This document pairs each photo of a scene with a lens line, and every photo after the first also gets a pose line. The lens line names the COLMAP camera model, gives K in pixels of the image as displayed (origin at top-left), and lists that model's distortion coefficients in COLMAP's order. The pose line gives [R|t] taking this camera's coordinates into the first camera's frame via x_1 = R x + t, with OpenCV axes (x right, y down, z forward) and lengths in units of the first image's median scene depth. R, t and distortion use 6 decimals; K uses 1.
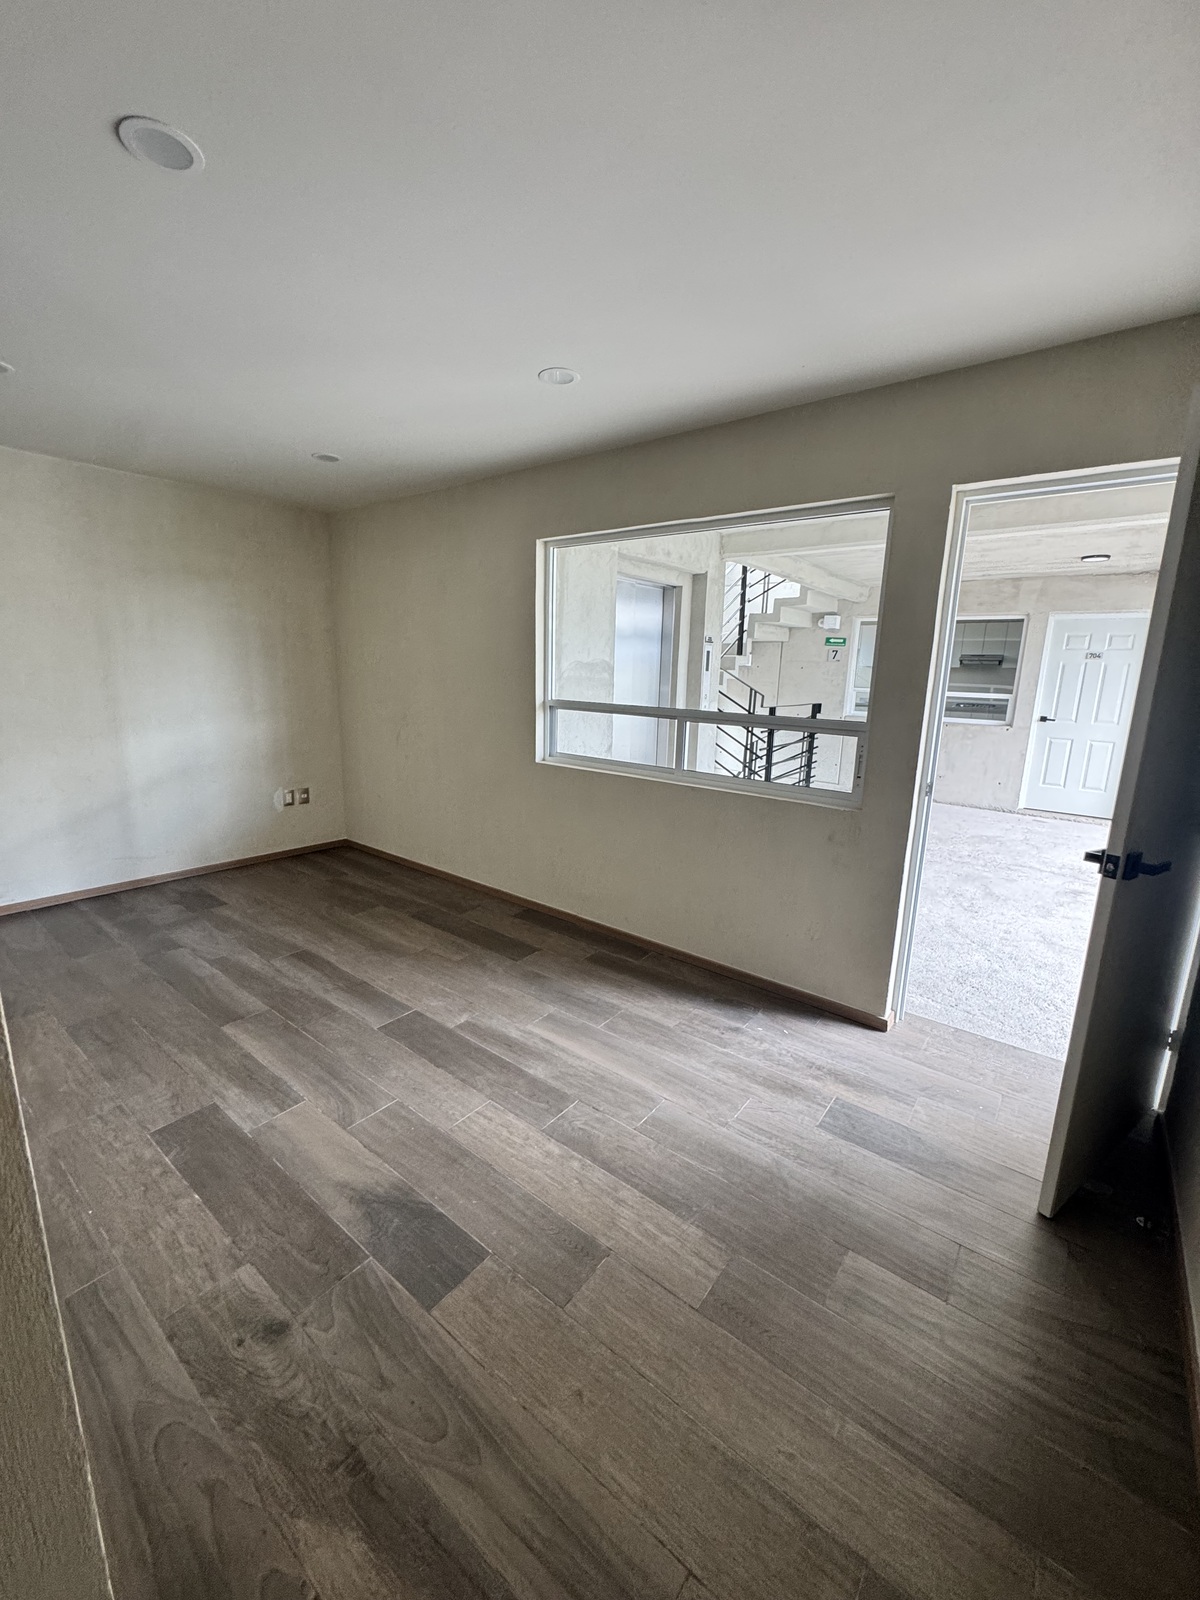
lens RADIAL K [[641.7, 0, 593.3], [0, 641.7, 797.7], [0, 0, 1]] dist [-0.001368, 0.000688]
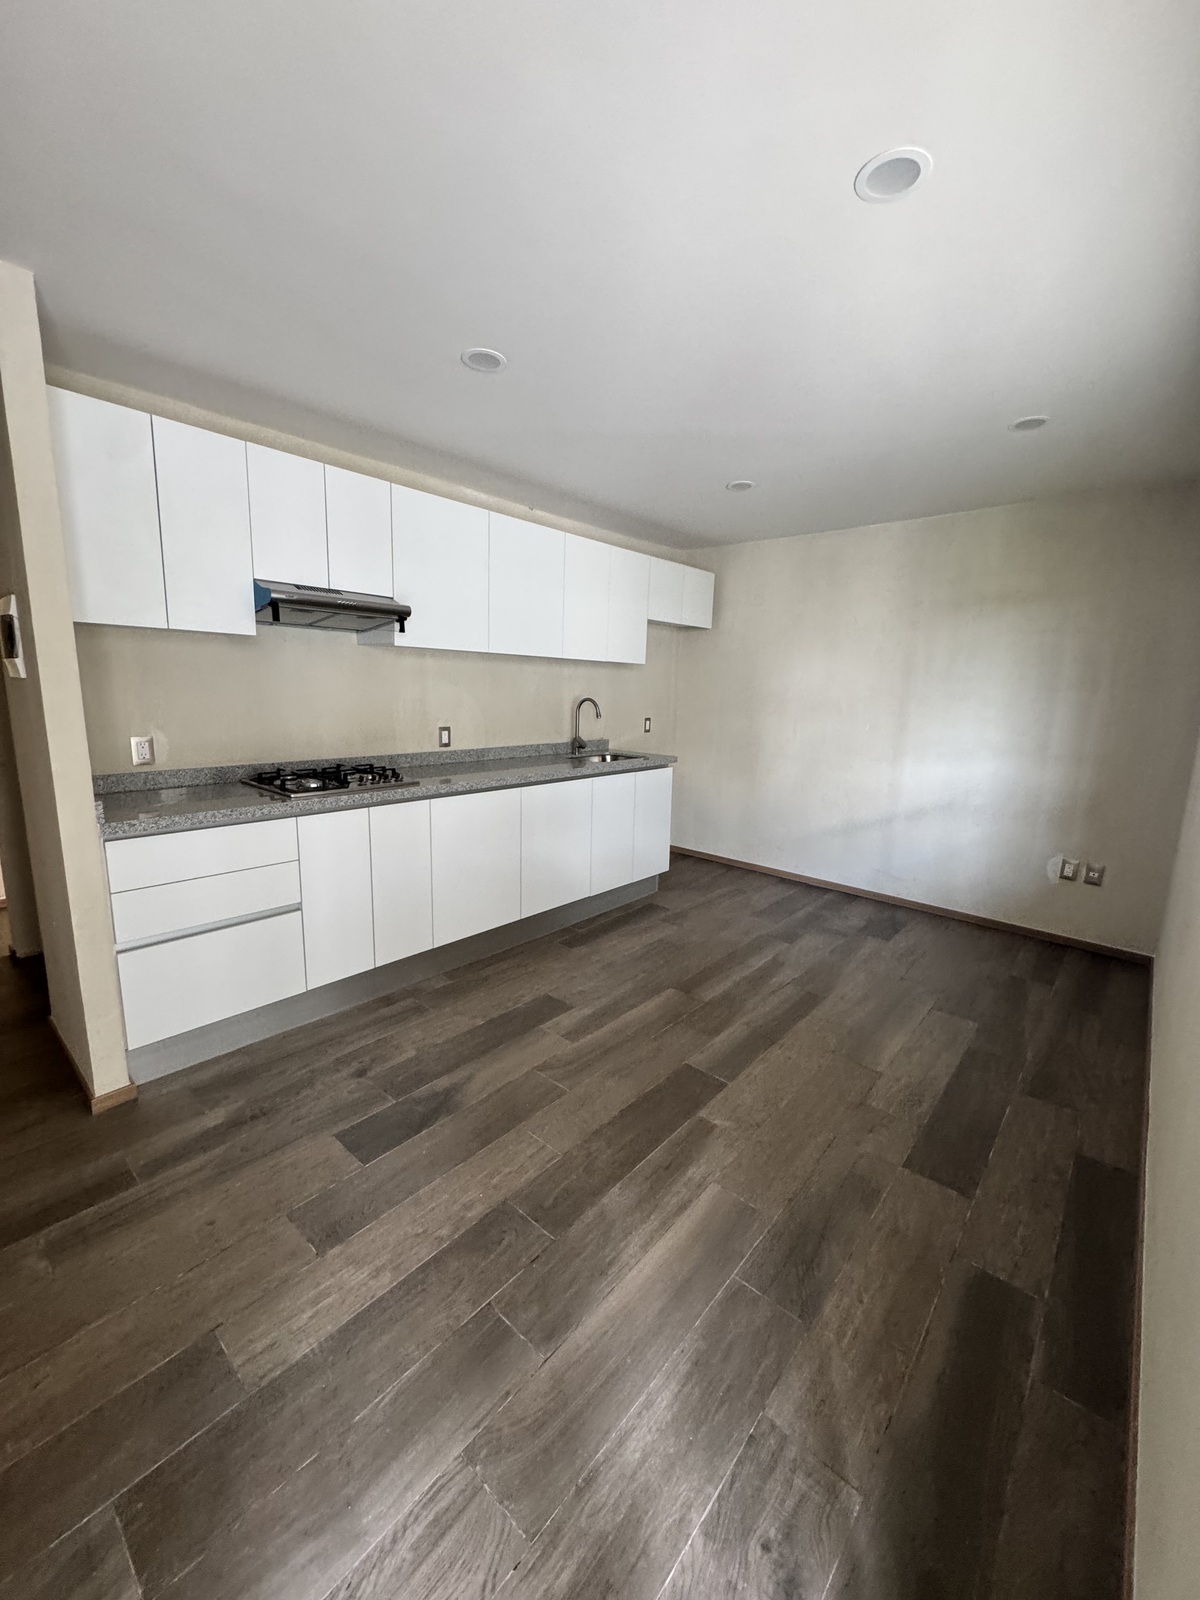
lens RADIAL K [[641.7, 0, 601.0], [0, 641.7, 796.0], [0, 0, 1]] dist [-0.001368, 0.000688]
pose [[-0.049955, 0.147754, -0.987762, 0.551458], [-0.227997, 0.961195, 0.155311, -0.140359], [0.972379, 0.232965, -0.014329, 0.801516]]
